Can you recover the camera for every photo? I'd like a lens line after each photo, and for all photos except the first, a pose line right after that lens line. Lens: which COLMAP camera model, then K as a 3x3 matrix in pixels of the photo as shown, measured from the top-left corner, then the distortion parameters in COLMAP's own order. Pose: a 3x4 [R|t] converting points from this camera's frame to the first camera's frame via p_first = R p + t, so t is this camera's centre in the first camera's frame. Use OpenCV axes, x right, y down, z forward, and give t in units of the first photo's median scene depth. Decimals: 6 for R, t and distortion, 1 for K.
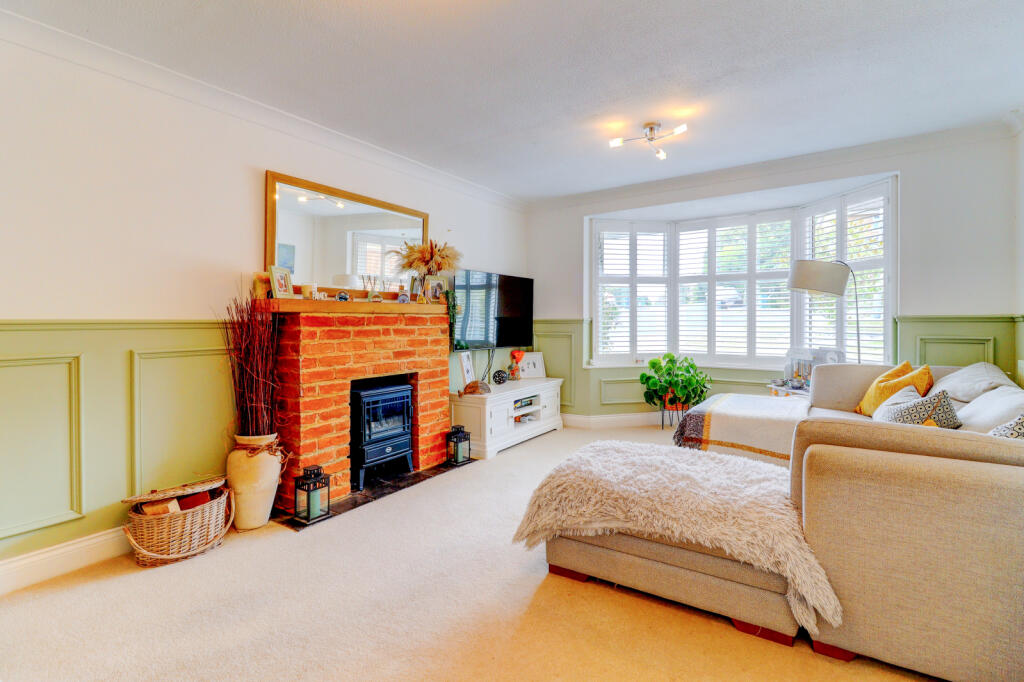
lens RADIAL K [[478.4, 0, 504.3], [0, 478.4, 338.1], [0, 0, 1]] dist [-0.001658, -0.000532]
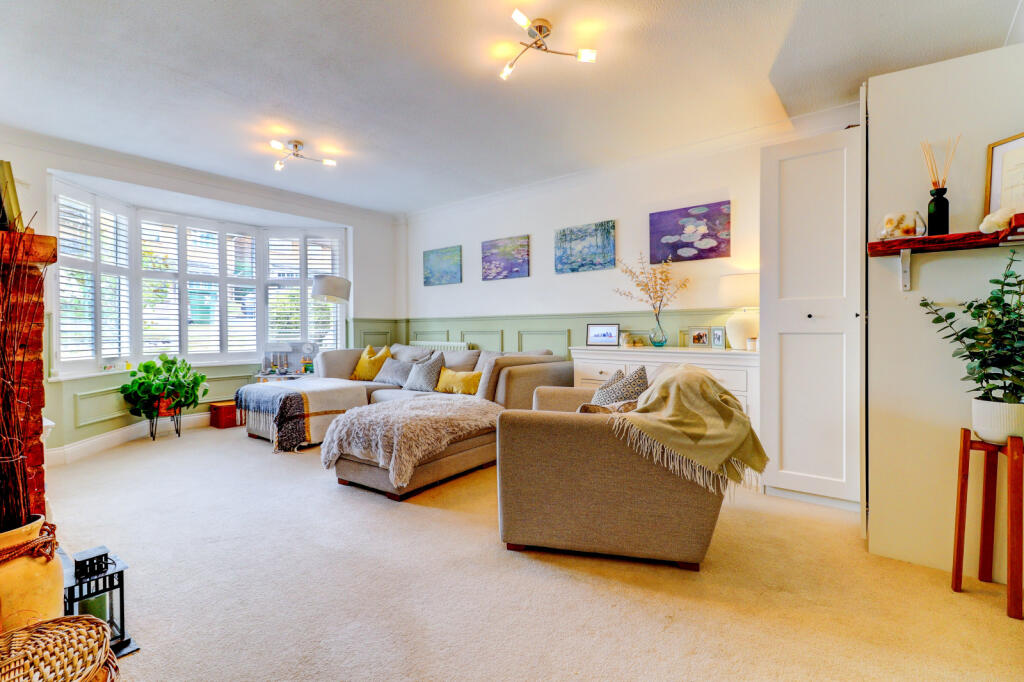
lens RADIAL K [[478.4, 0, 504.3], [0, 478.4, 338.1], [0, 0, 1]] dist [-0.001658, -0.000532]
pose [[0.075484, -0.009705, 0.997100, -0.738923], [0.038297, 0.999243, 0.006826, 0.029686], [-0.996411, 0.037671, 0.075799, 0.400345]]
